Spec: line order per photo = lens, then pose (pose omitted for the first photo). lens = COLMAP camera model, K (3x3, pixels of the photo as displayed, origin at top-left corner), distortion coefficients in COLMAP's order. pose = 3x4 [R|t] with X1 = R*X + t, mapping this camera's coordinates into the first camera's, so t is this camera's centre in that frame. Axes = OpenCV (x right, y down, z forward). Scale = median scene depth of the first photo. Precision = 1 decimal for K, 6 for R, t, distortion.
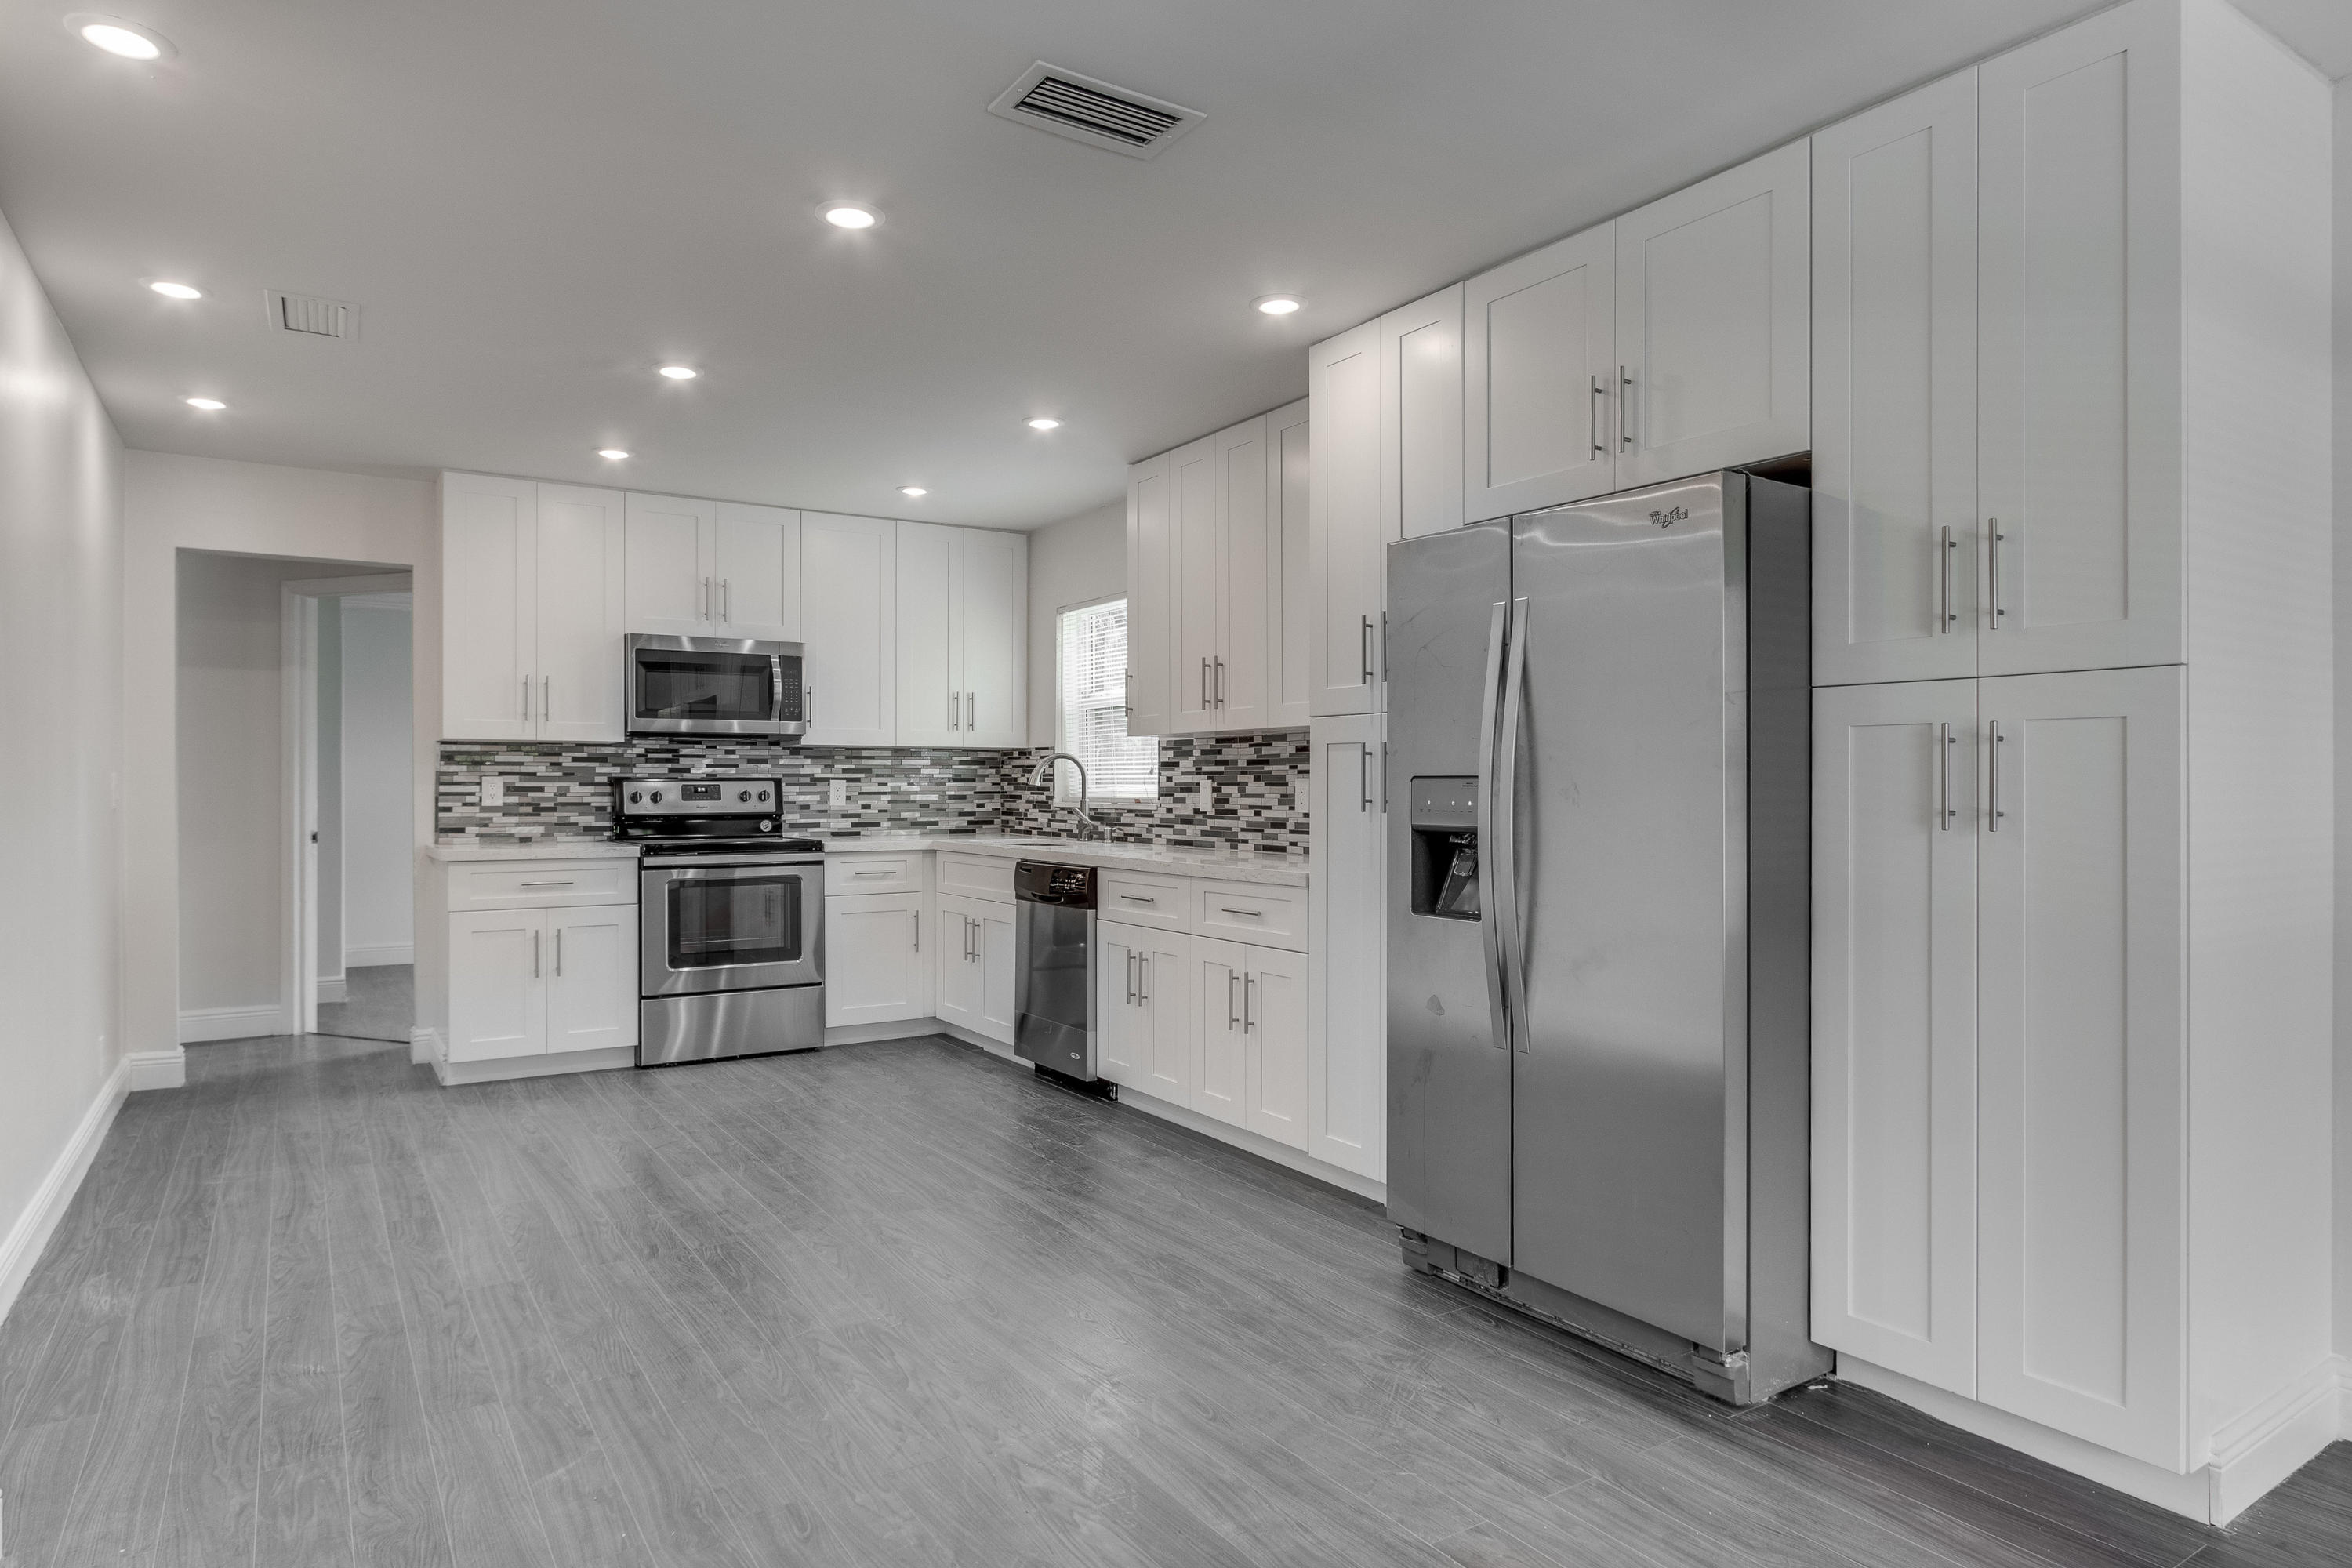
lens RADIAL K [[1377.1, 0, 1134.7], [0, 1377.1, 777.9], [0, 0, 1]] dist [-0.007360, 0.001661]
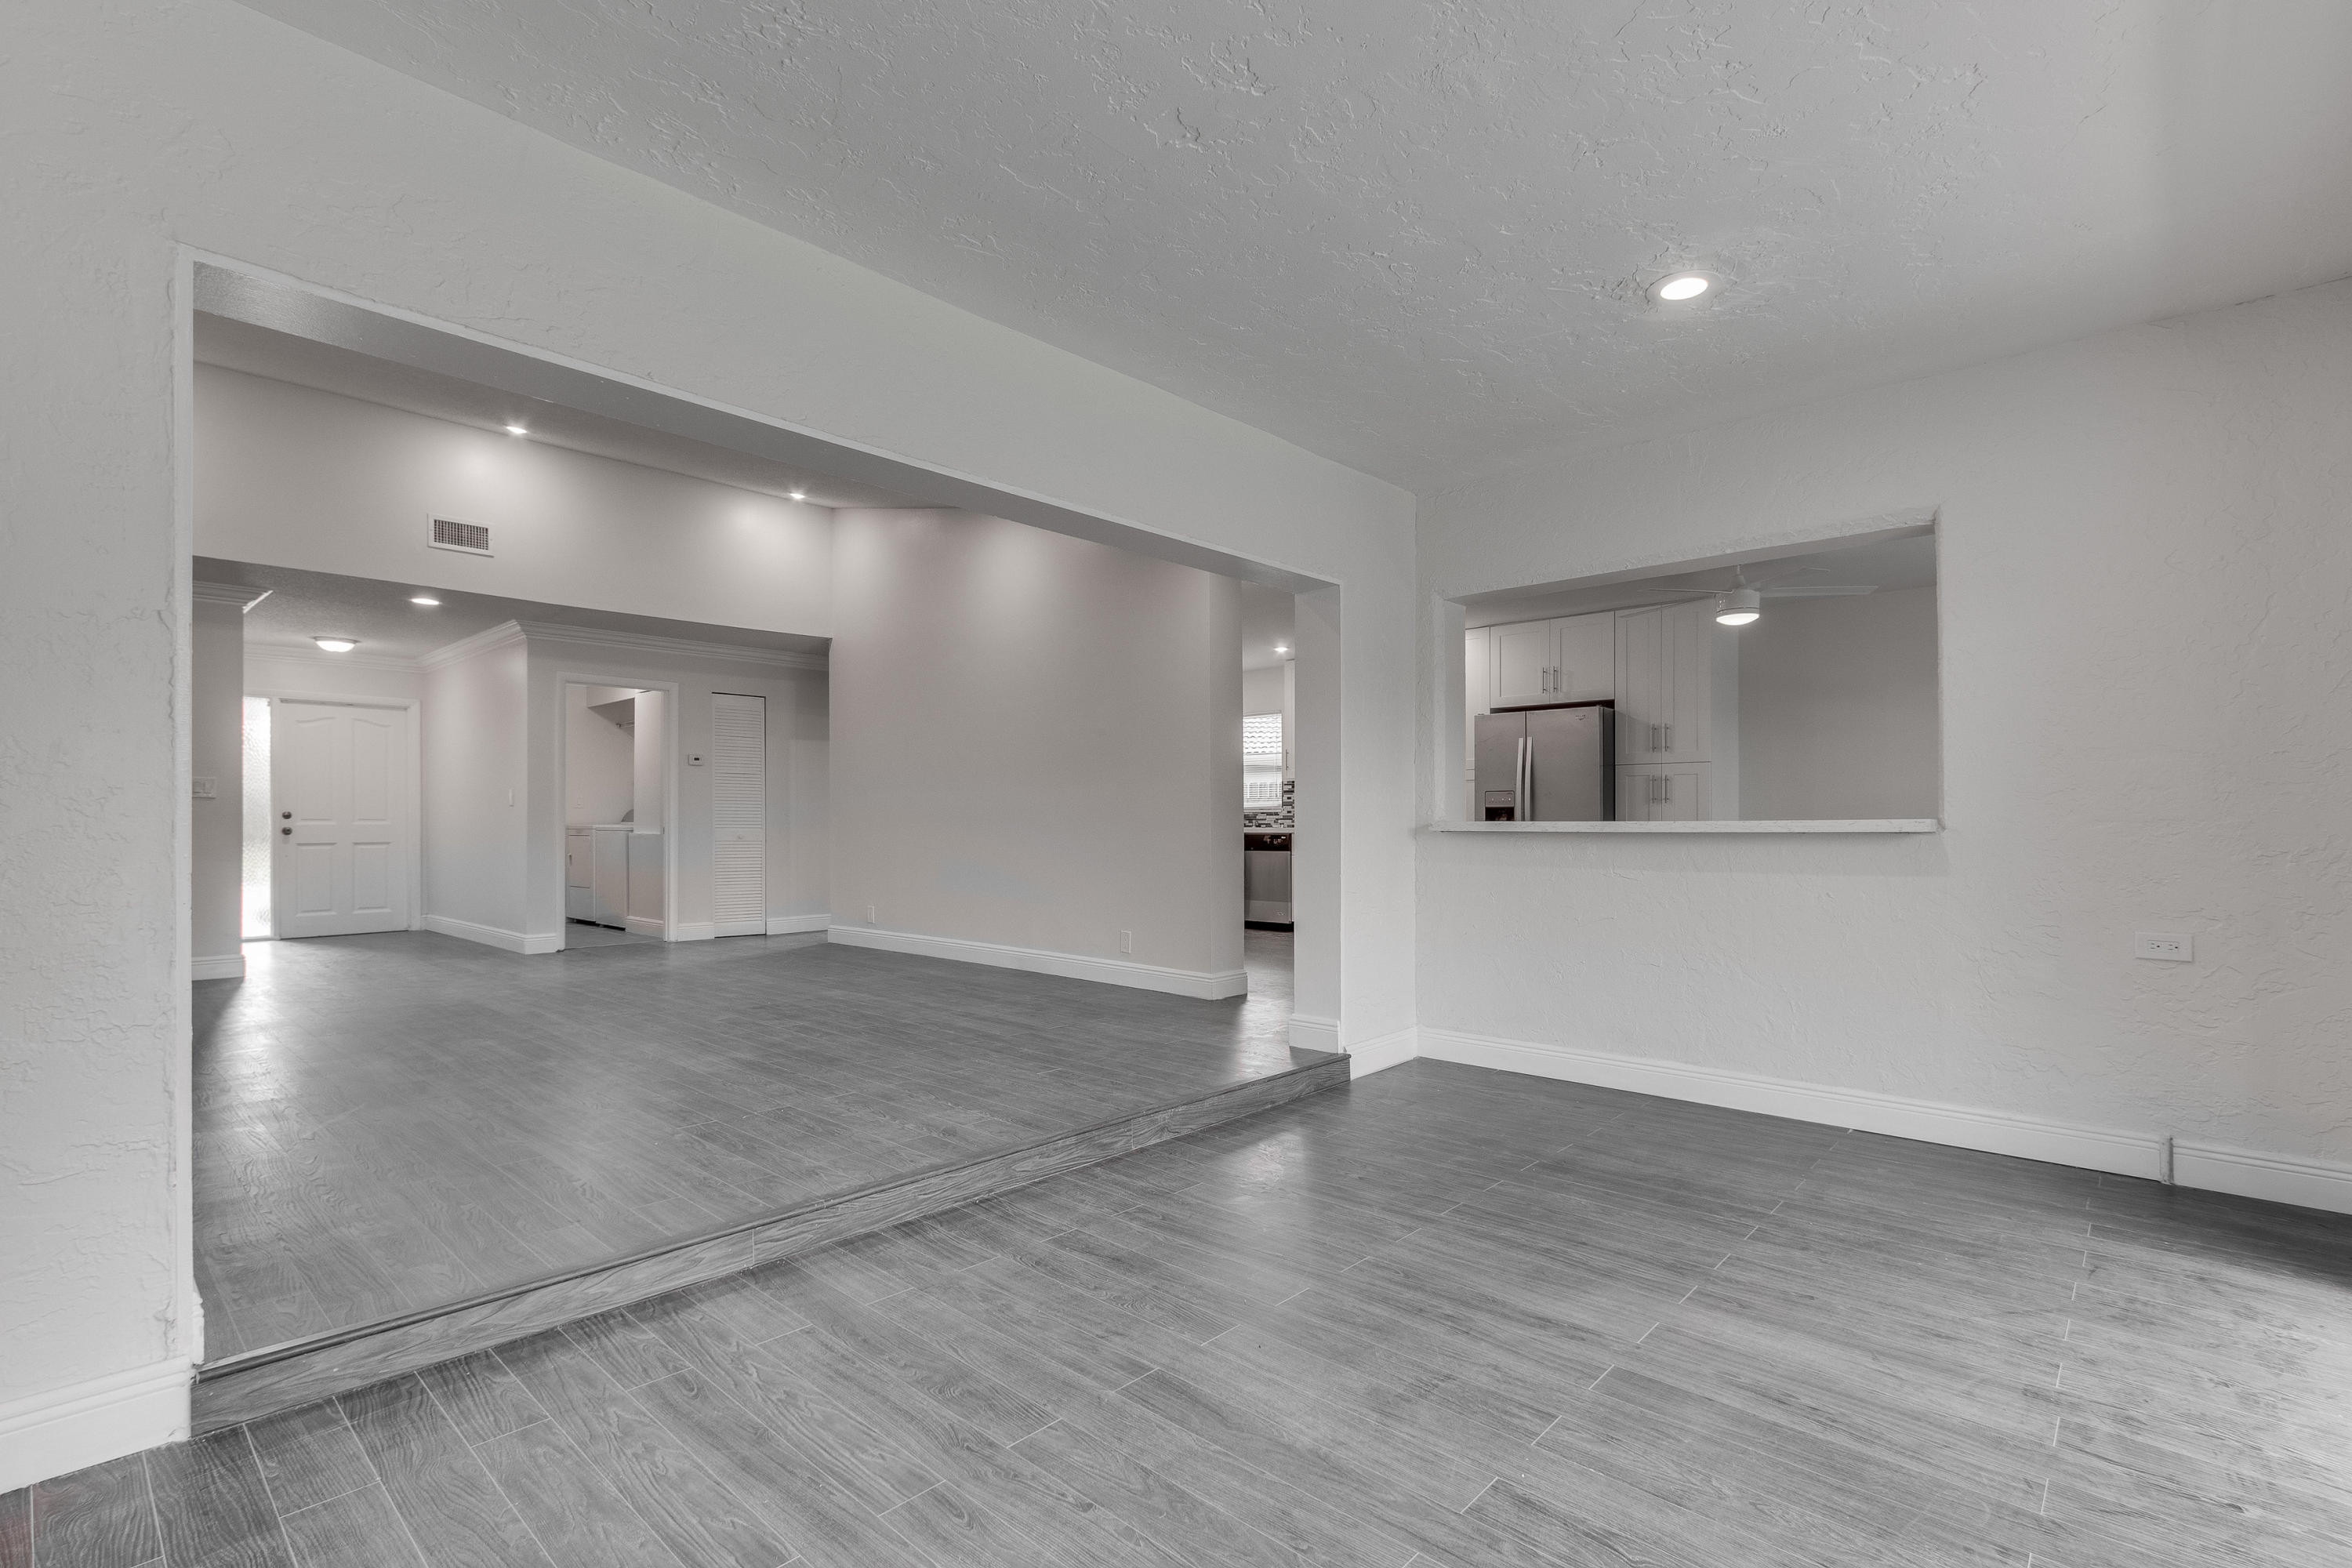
lens RADIAL K [[1089.4, 0, 1145.5], [0, 1089.4, 815.4], [0, 0, 1]] dist [-0.002320, 0.004057]
pose [[0.965740, -0.004035, 0.259481, -0.746460], [0.004028, 0.999992, 0.000559, 0.030730], [-0.259481, 0.000505, 0.965748, -0.747082]]
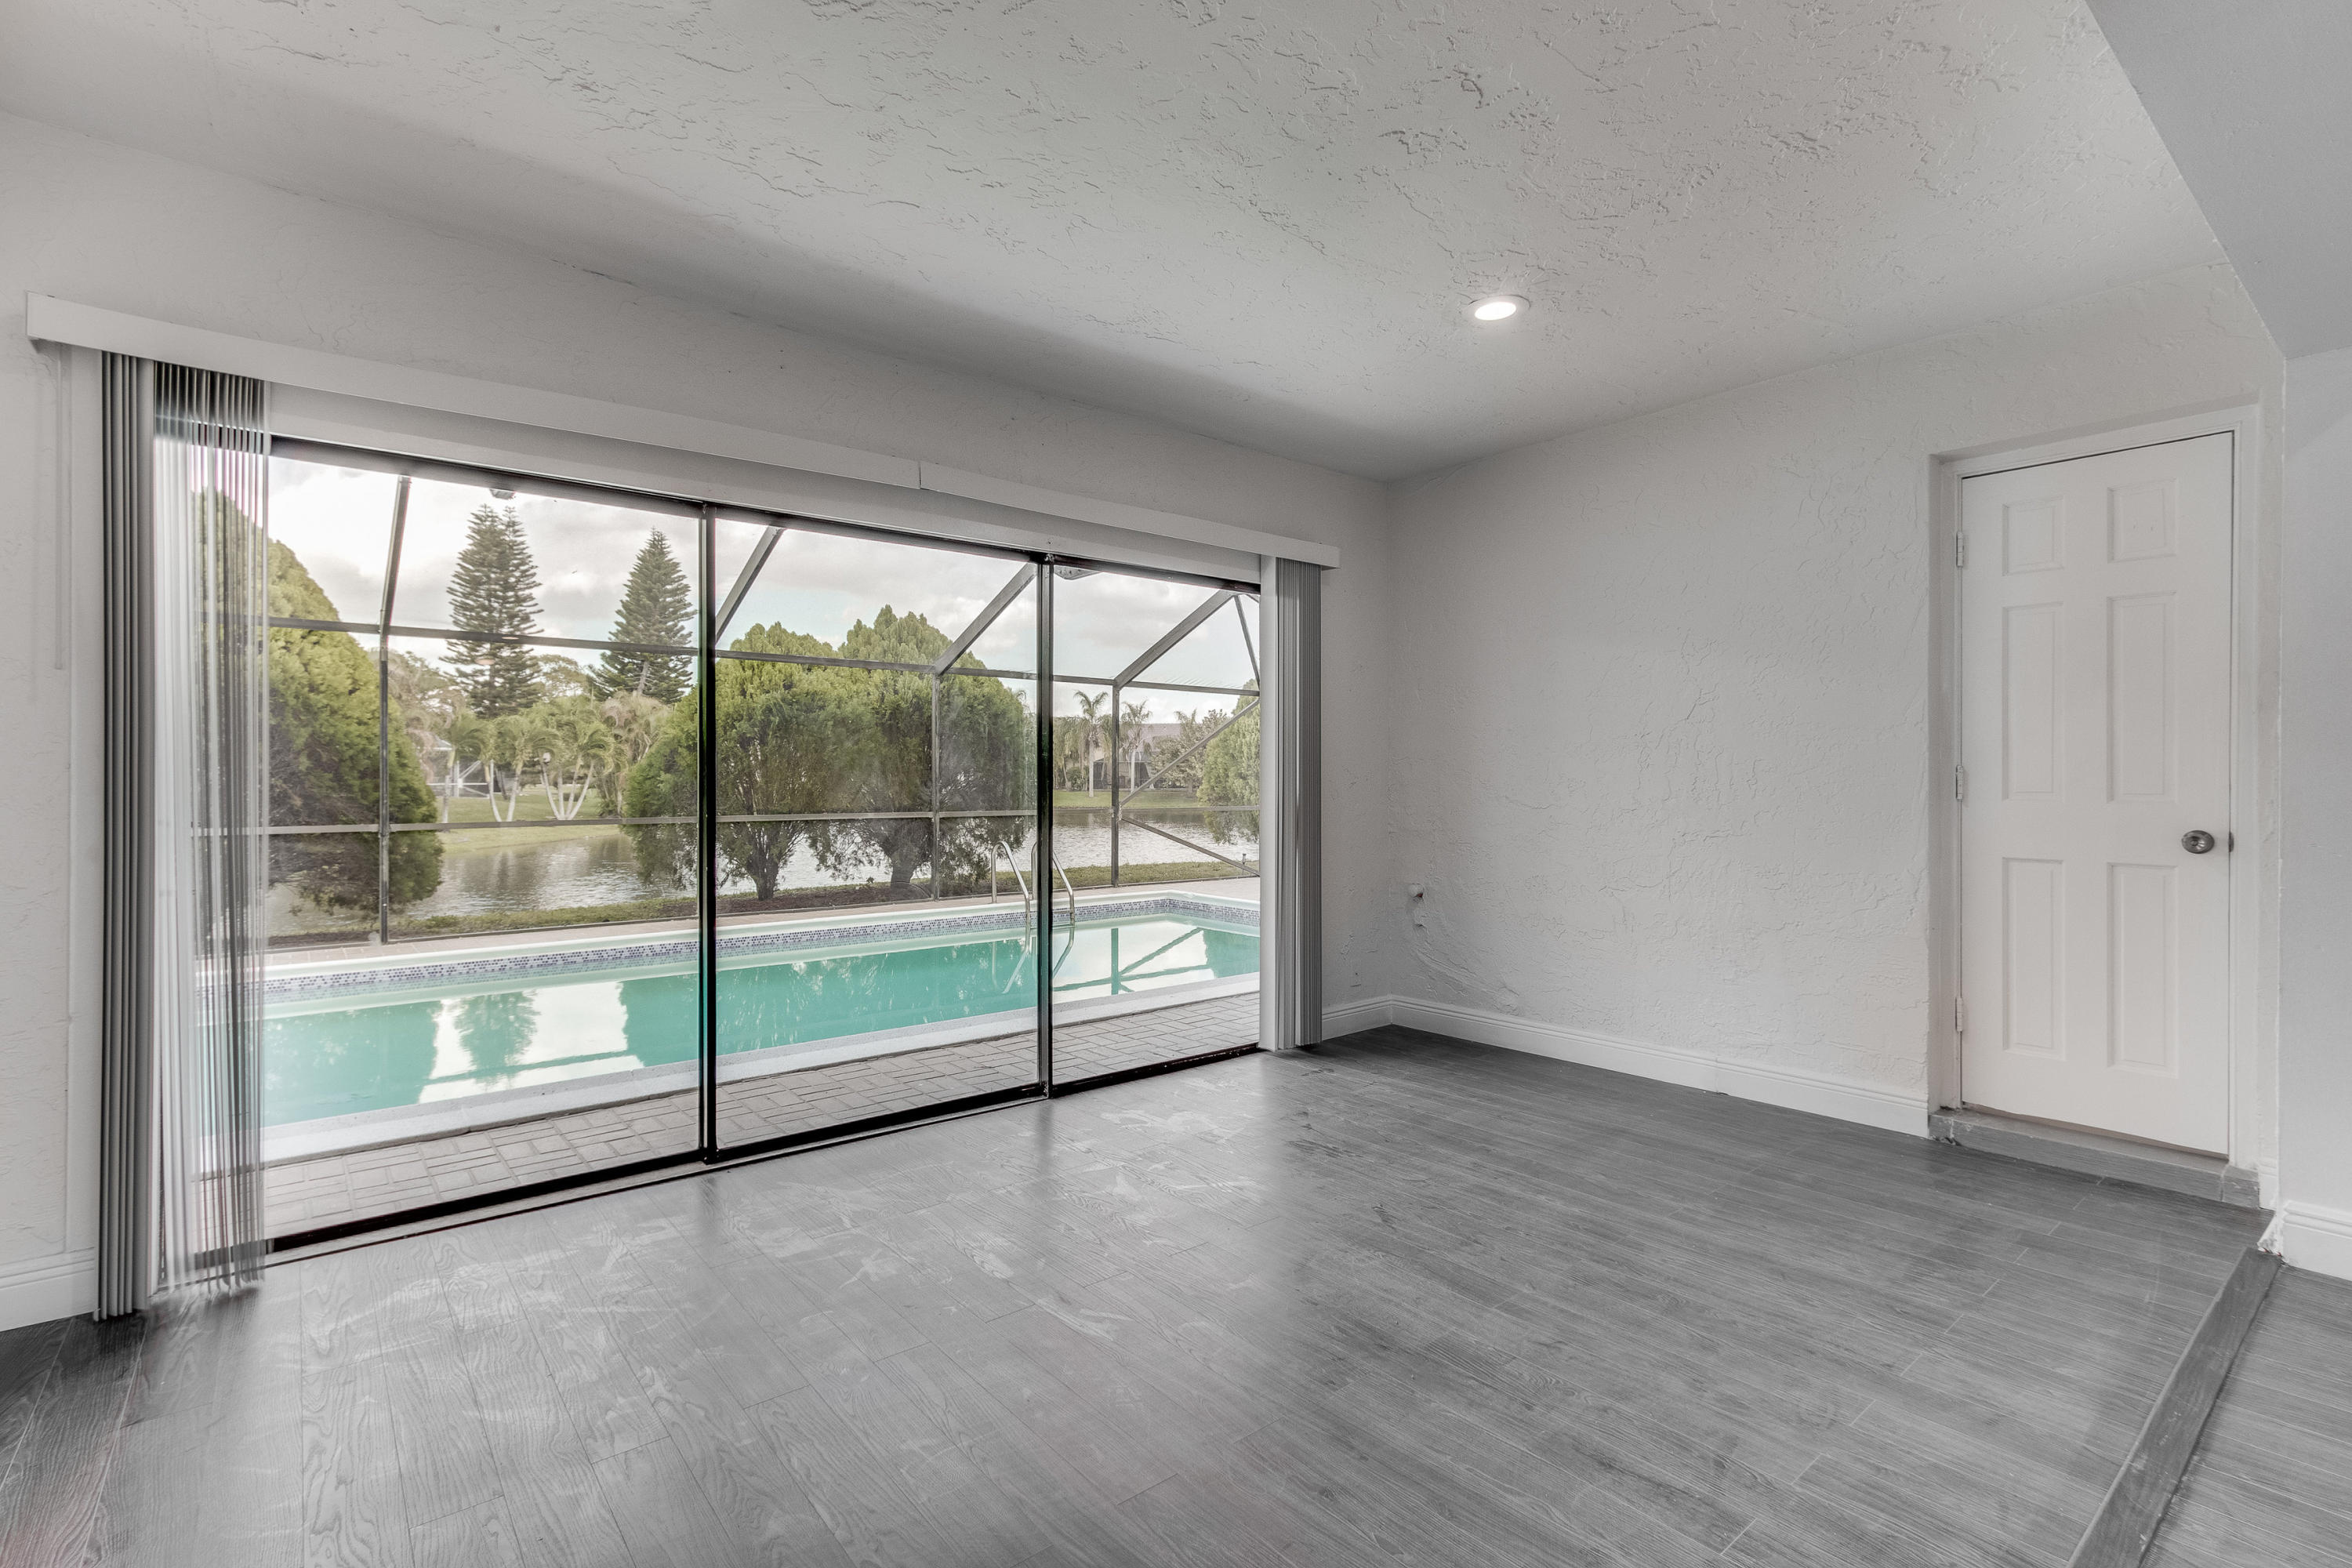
lens RADIAL K [[1089.4, 0, 1122.6], [0, 1089.4, 774.3], [0, 0, 1]] dist [-0.002320, 0.004057]
pose [[-0.994846, -0.002281, -0.101369, -0.431249], [-0.001607, 0.999976, -0.006728, 0.017000], [0.101382, -0.006531, -0.994826, 0.098673]]
